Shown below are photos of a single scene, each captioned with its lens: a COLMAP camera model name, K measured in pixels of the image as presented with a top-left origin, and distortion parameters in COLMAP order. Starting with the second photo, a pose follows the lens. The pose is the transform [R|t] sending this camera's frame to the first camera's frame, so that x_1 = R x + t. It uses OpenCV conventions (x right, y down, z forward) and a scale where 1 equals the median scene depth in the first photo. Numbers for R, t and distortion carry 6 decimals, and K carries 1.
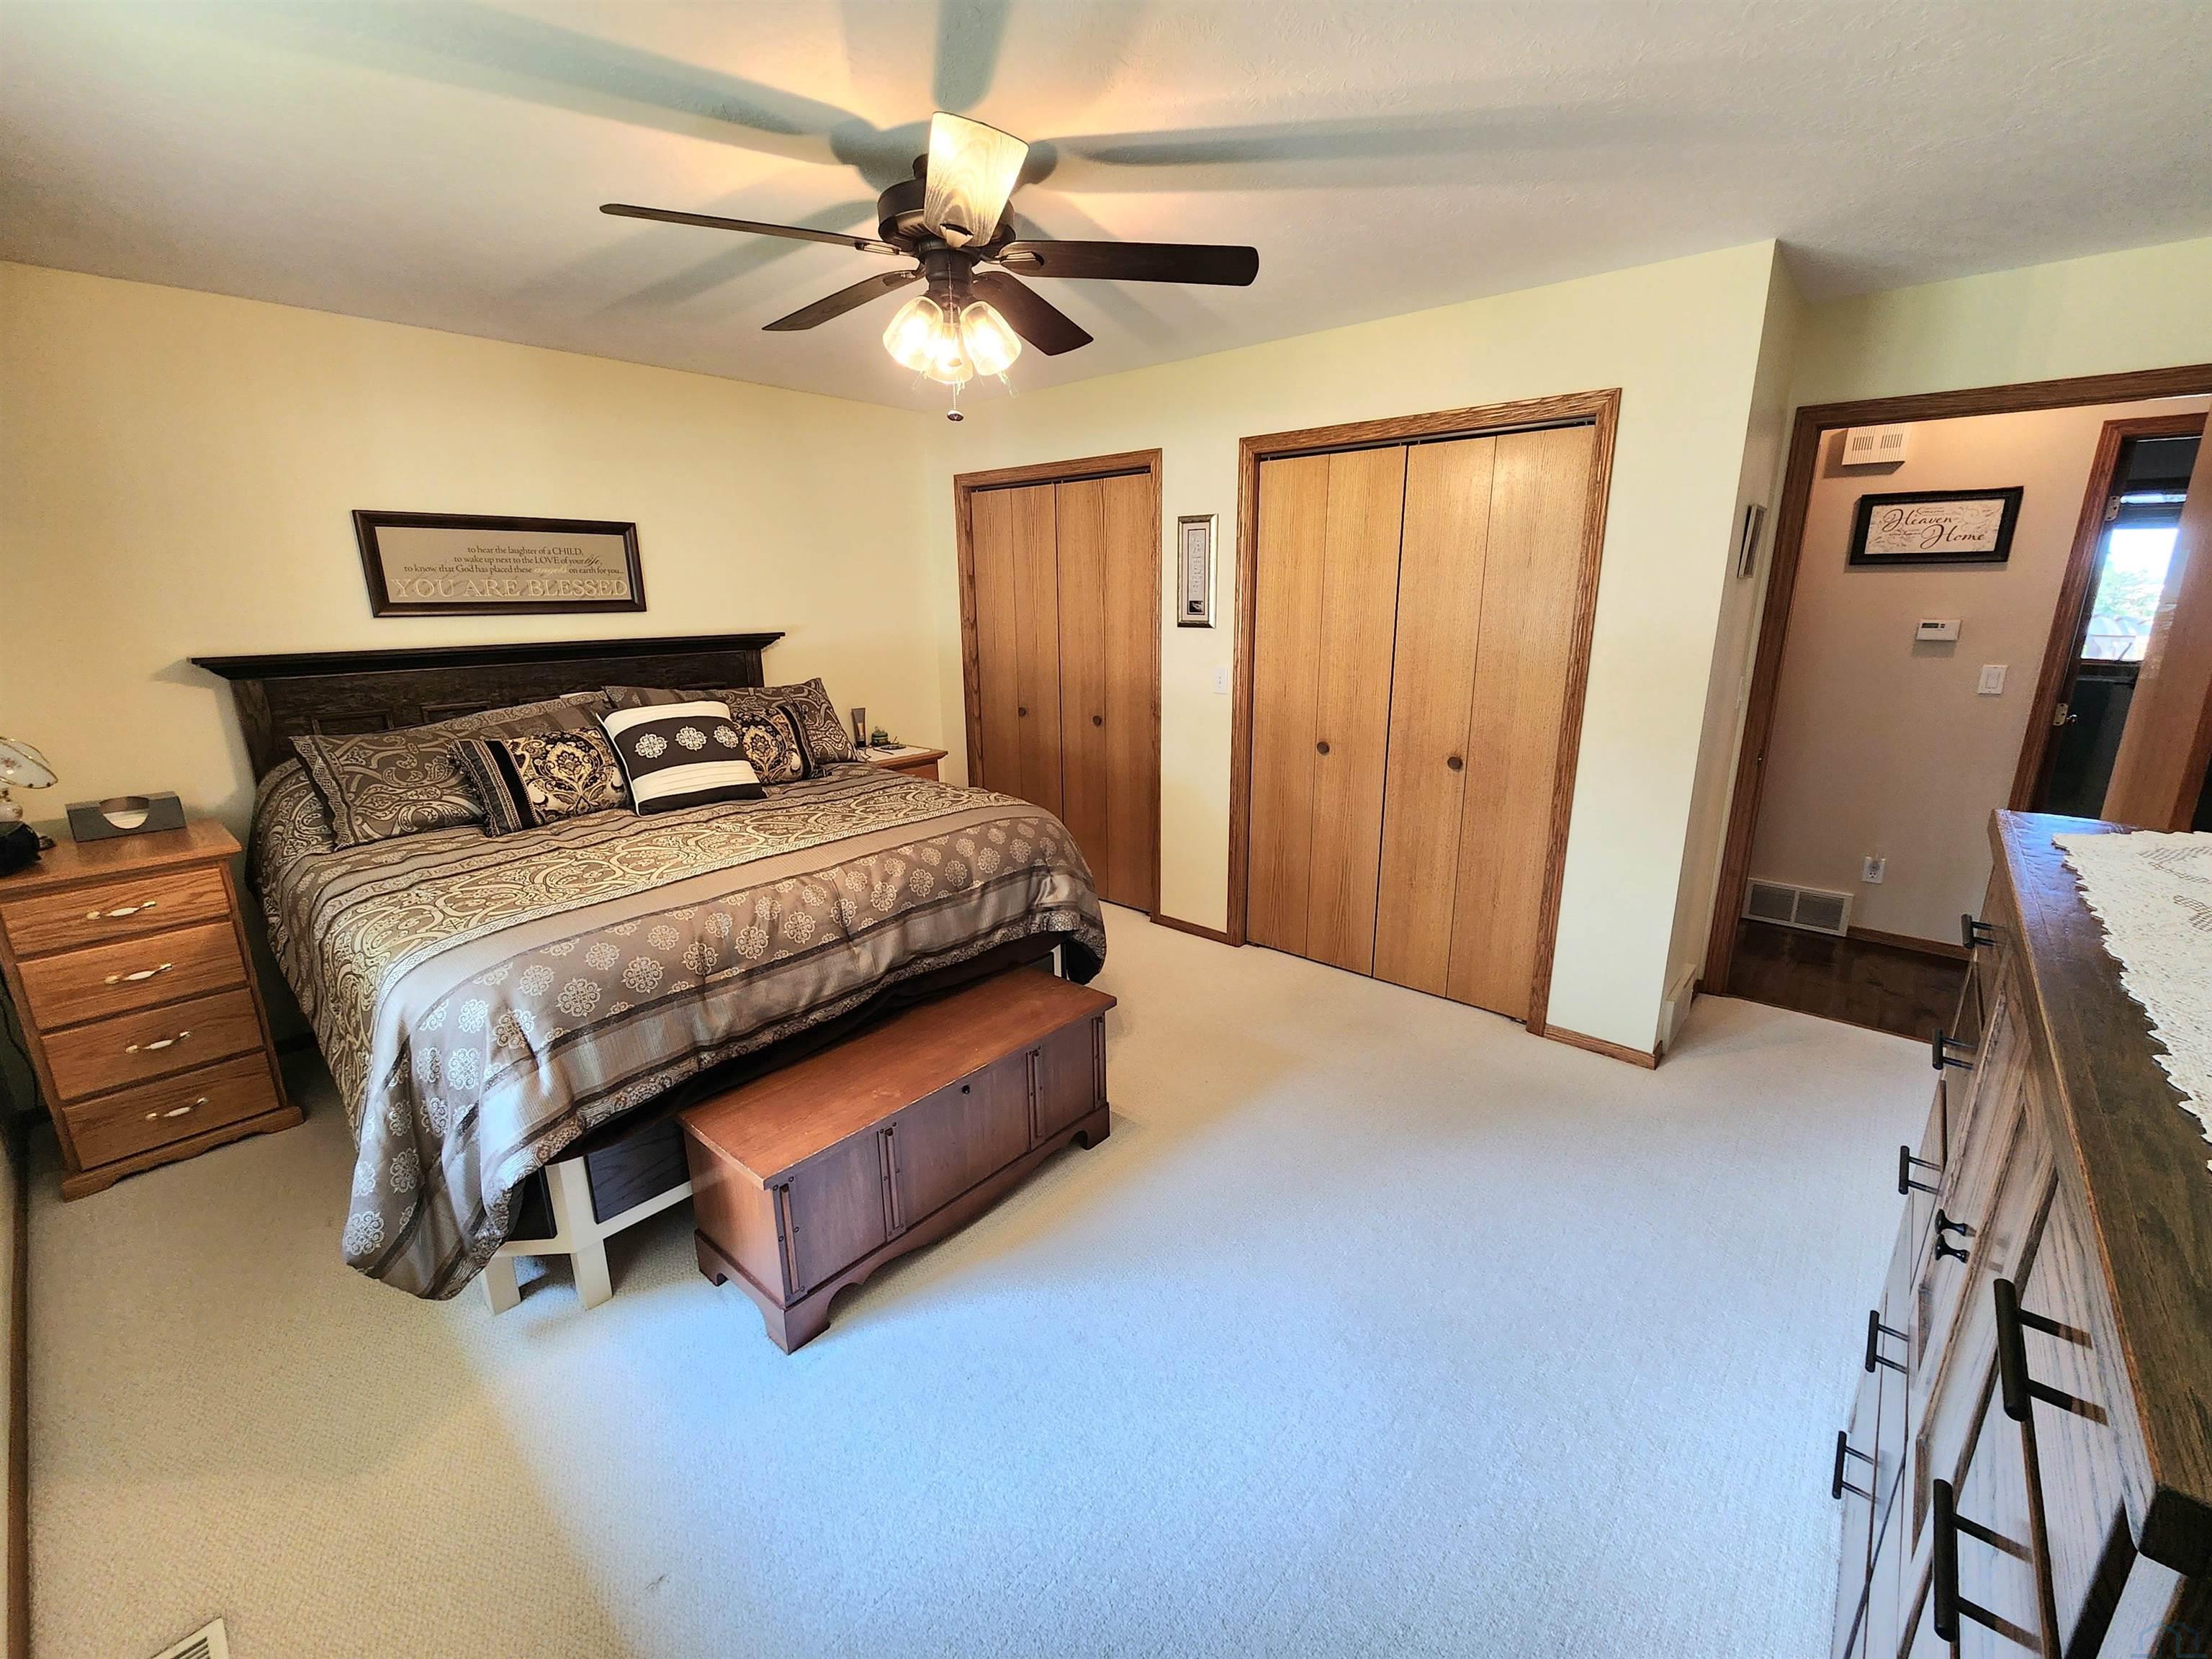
lens RADIAL K [[910.7, 0, 1114.4], [0, 910.7, 830.5], [0, 0, 1]] dist [0.002016, -0.002620]
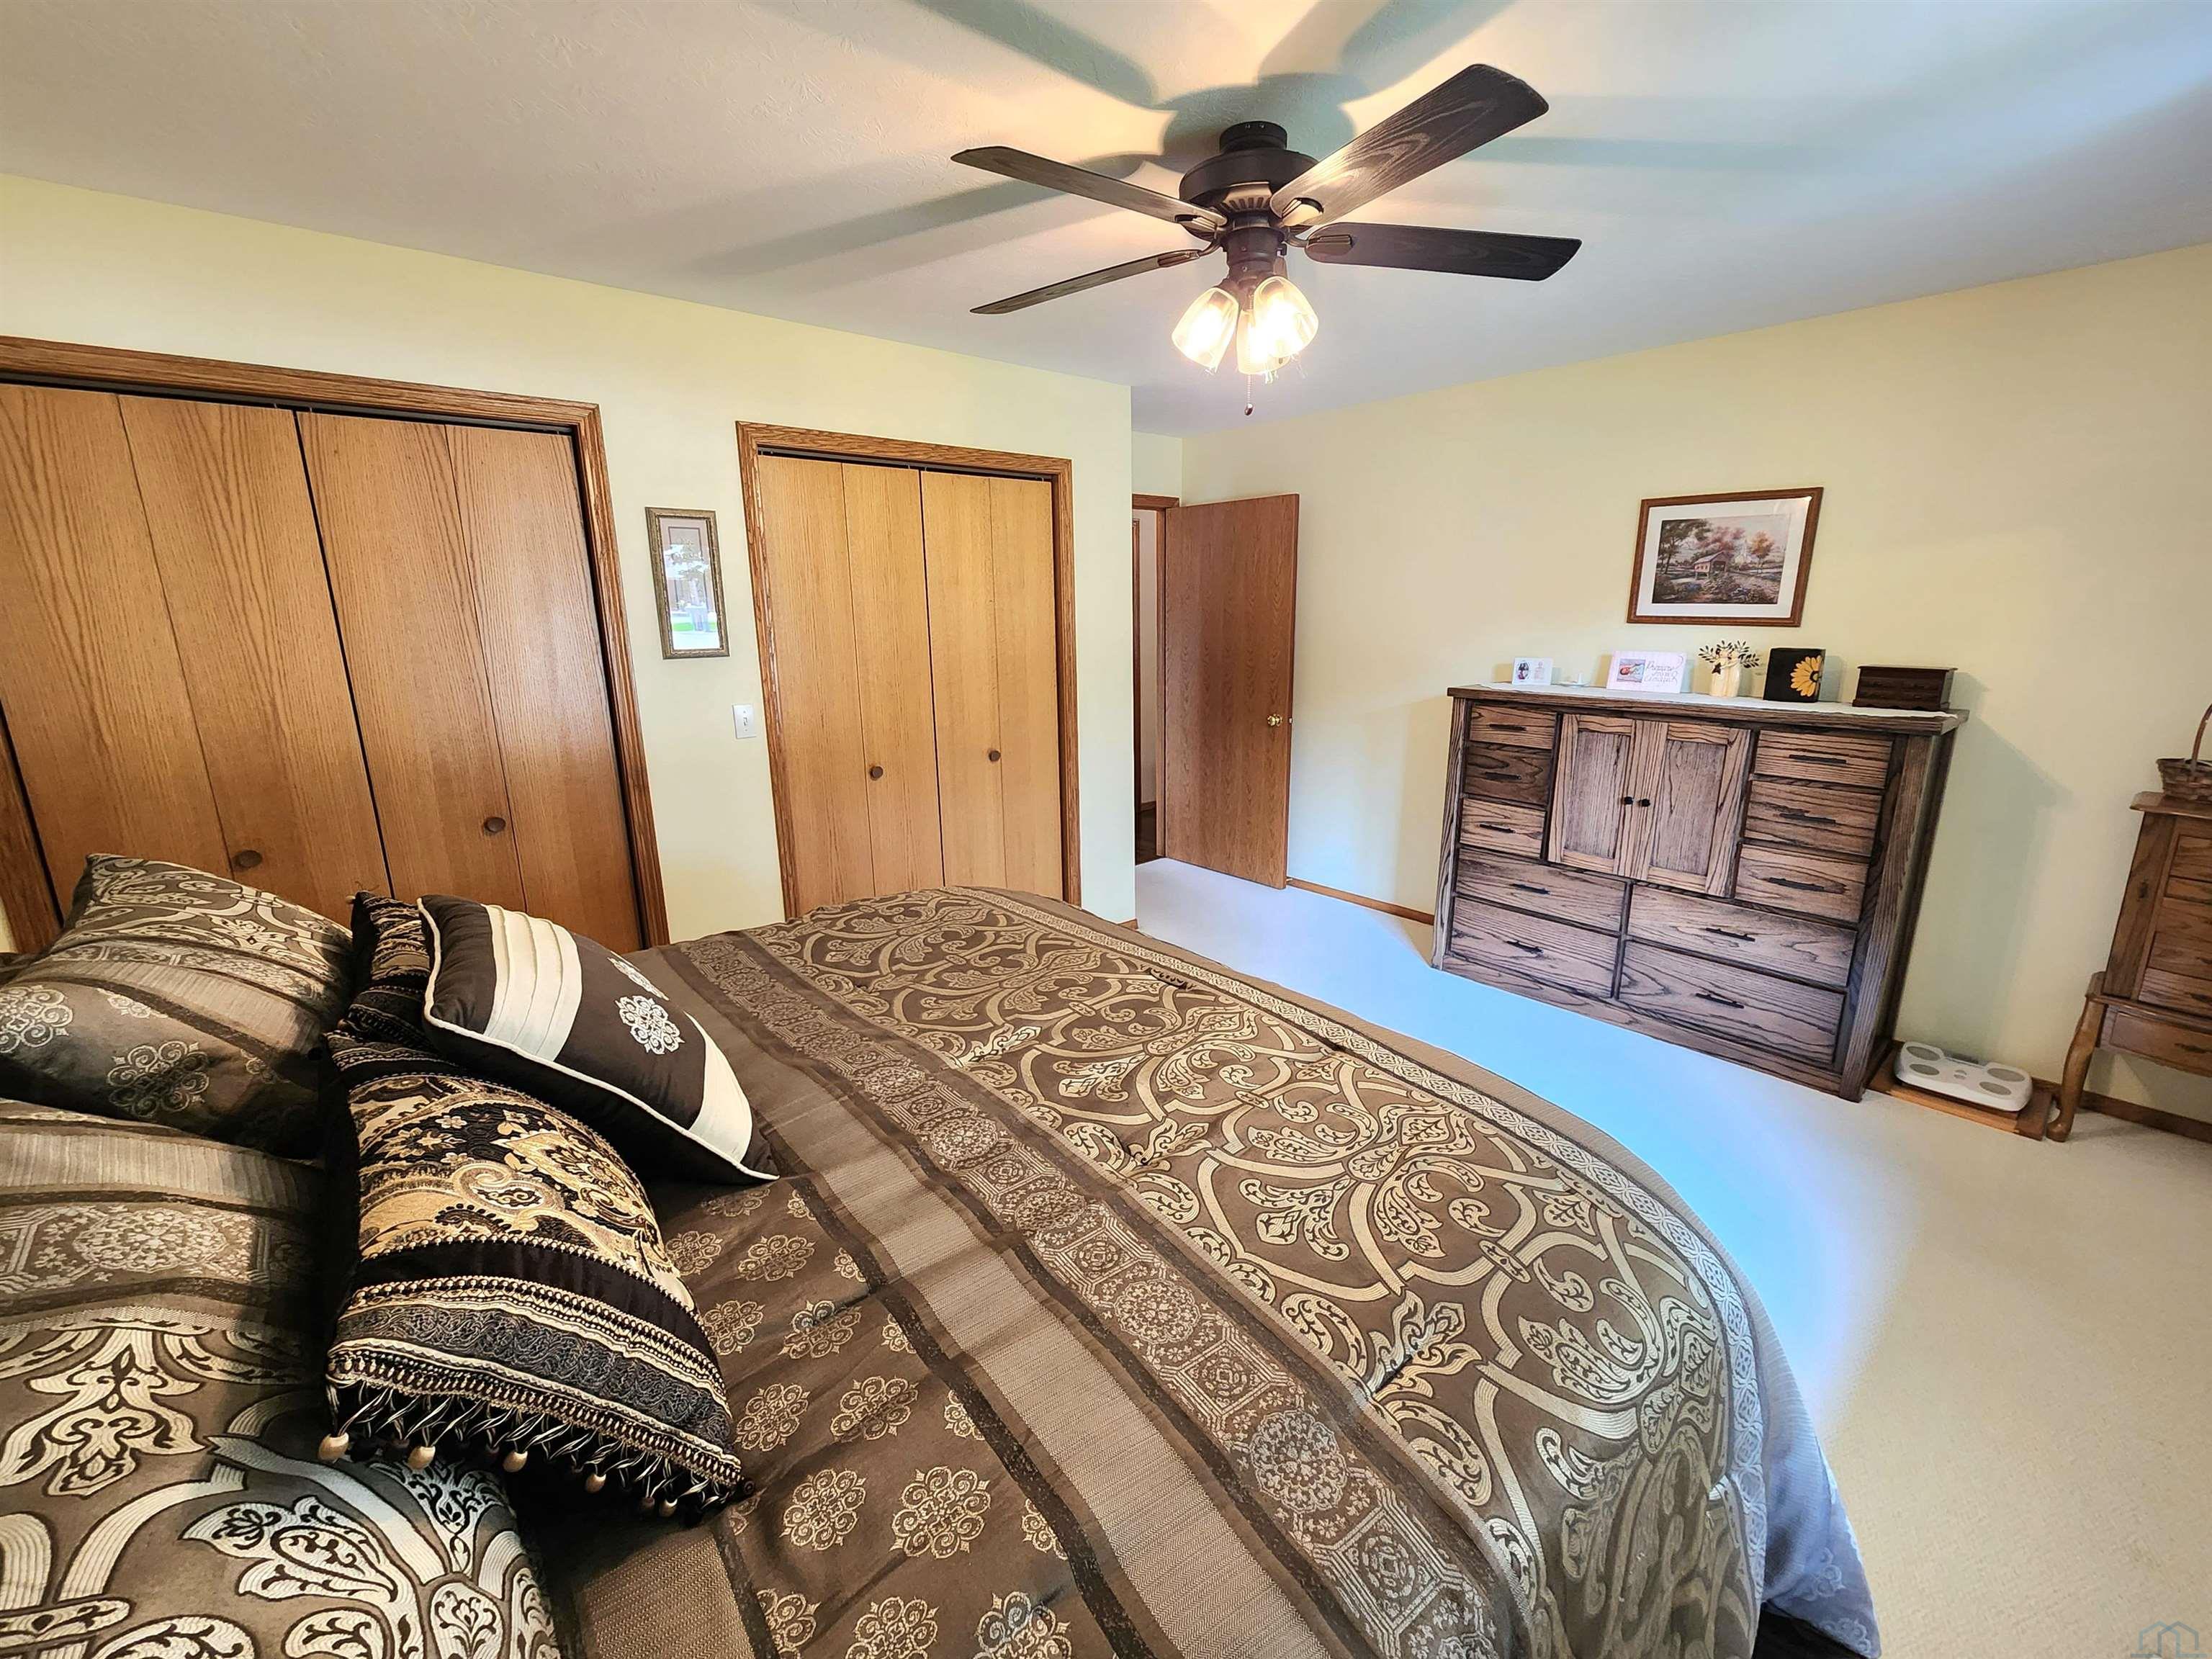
lens RADIAL K [[910.7, 0, 1114.7], [0, 910.7, 821.3], [0, 0, 1]] dist [0.002016, -0.002620]
pose [[0.142147, -0.226293, 0.963632, -0.685049], [0.264671, 0.946760, 0.183289, -0.156739], [-0.953805, 0.228992, 0.194472, 0.613389]]
